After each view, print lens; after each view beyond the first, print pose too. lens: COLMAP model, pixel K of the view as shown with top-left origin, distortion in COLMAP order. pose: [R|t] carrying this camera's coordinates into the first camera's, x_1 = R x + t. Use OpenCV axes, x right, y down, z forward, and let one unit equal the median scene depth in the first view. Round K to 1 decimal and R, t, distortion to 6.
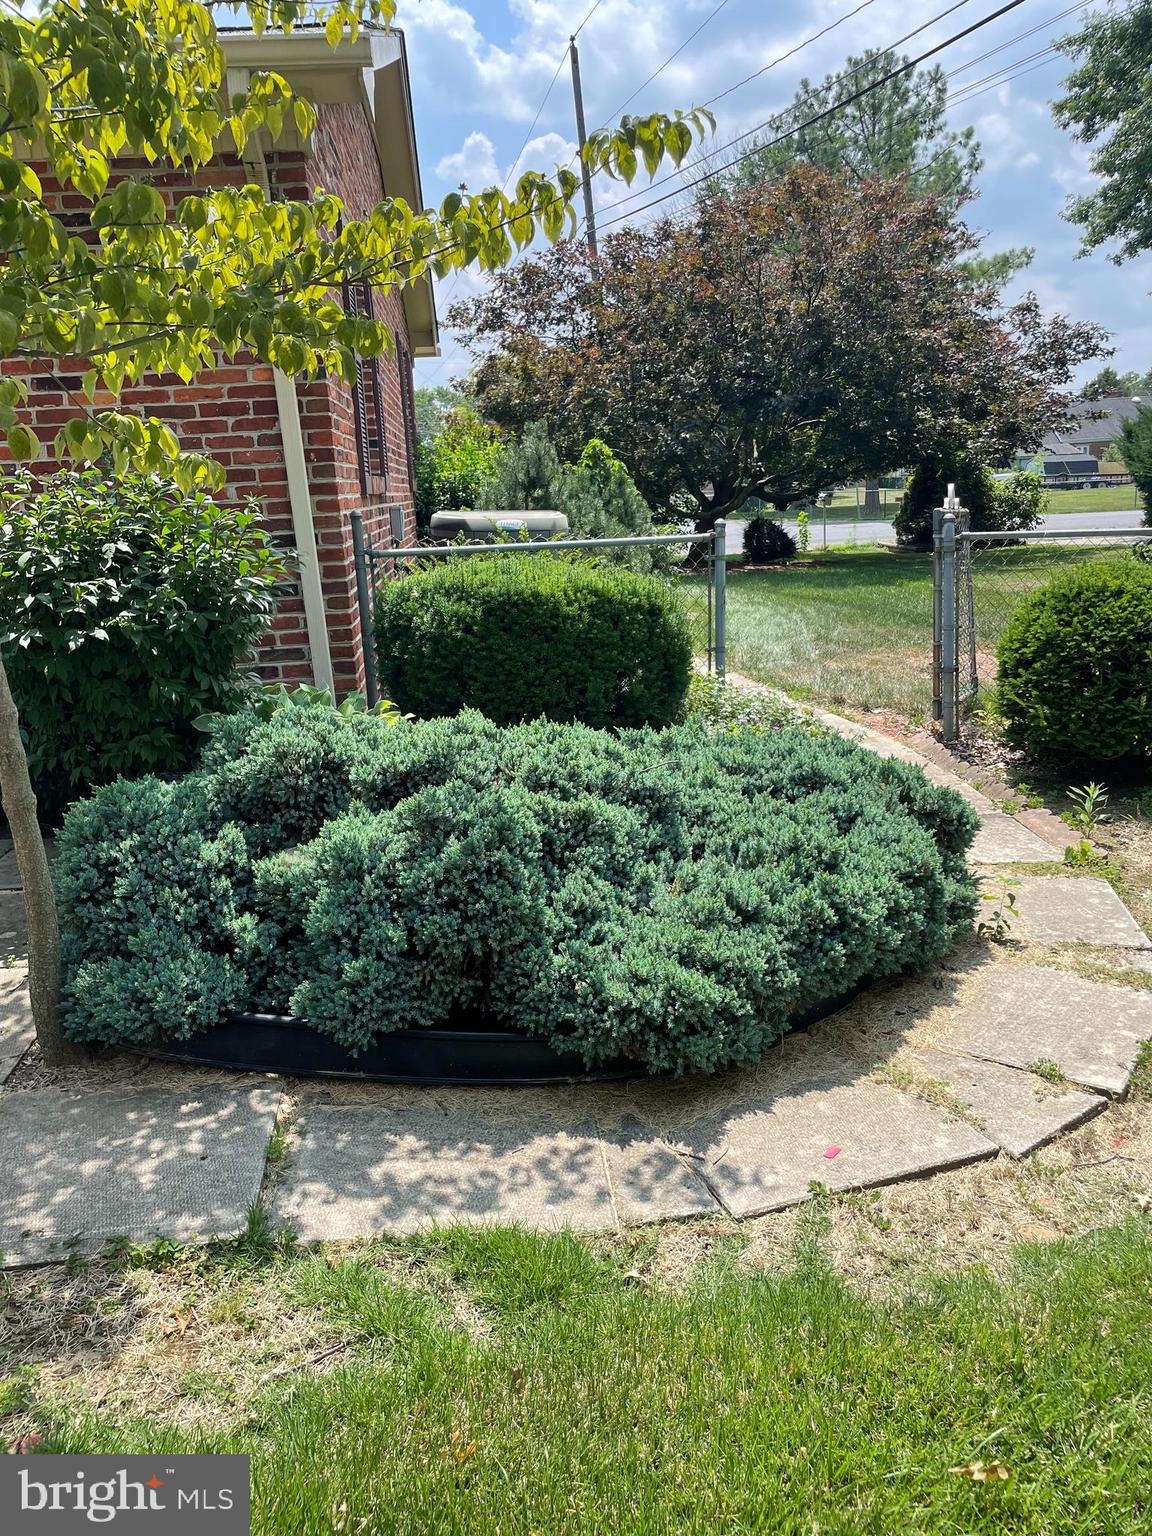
lens RADIAL K [[1166.0, 0, 576.0], [0, 1166.0, 768.0], [0, 0, 1]] dist [-0.003635, -0.003955]
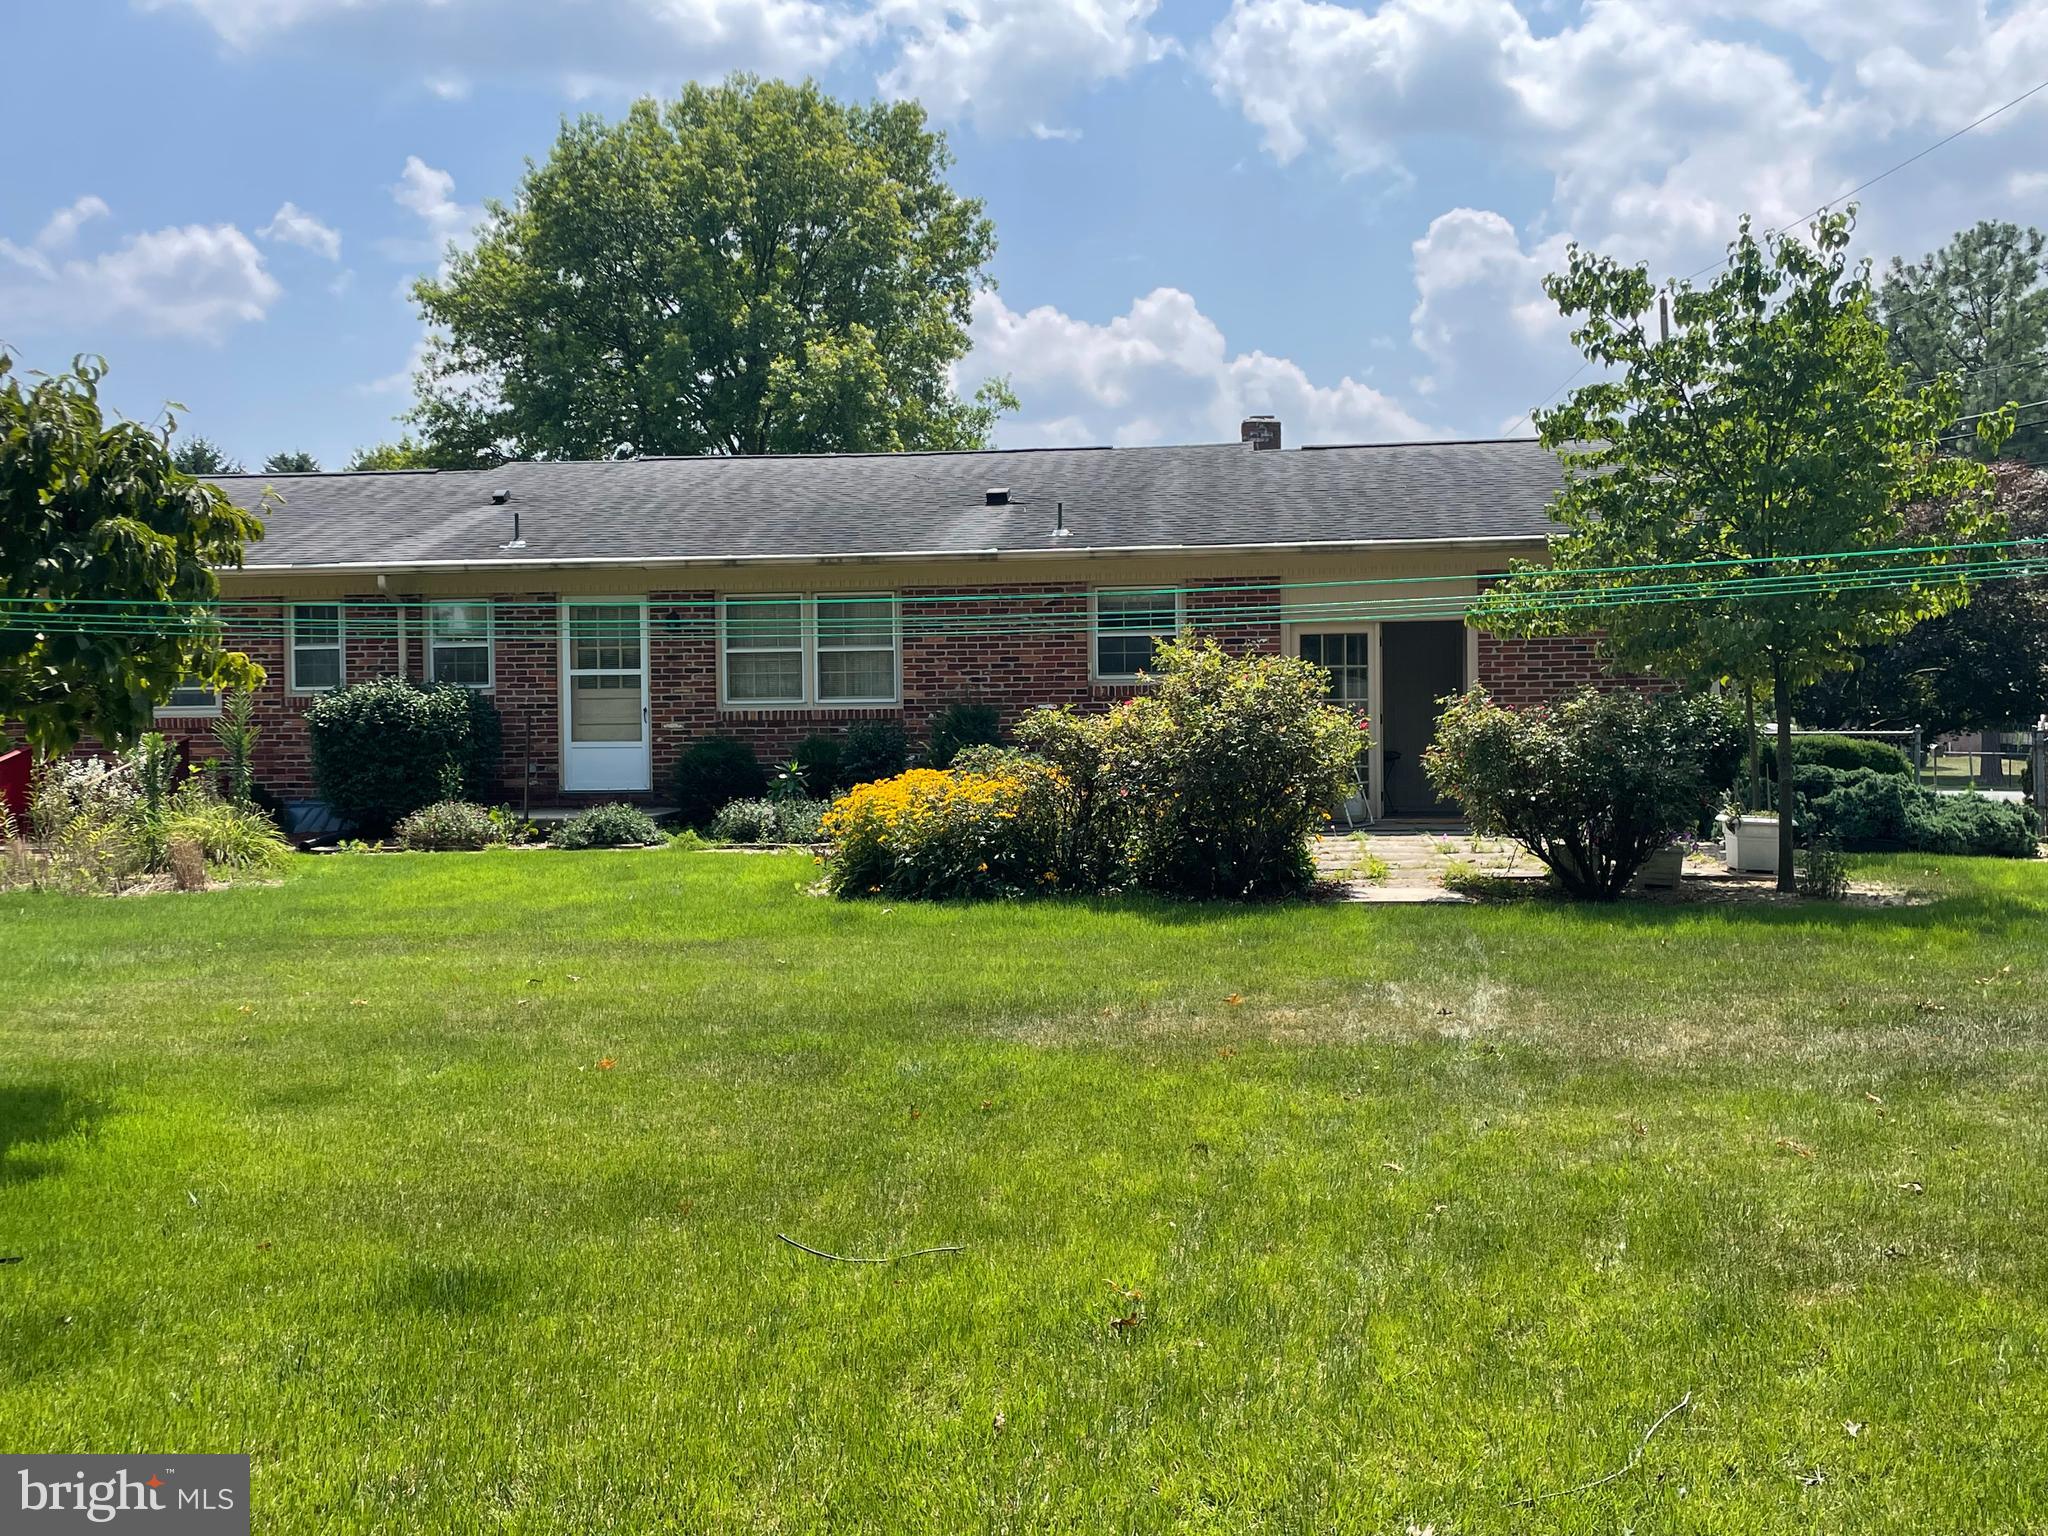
lens RADIAL K [[1980.1, 0, 1024.0], [0, 1980.1, 768.0], [0, 0, 1]] dist [0.006131, 0.006459]
pose [[0.977150, 0.050742, -0.206405, -0.095159], [-0.094467, 0.973582, -0.207878, 0.101333], [0.190404, 0.222627, 0.956129, -0.361430]]
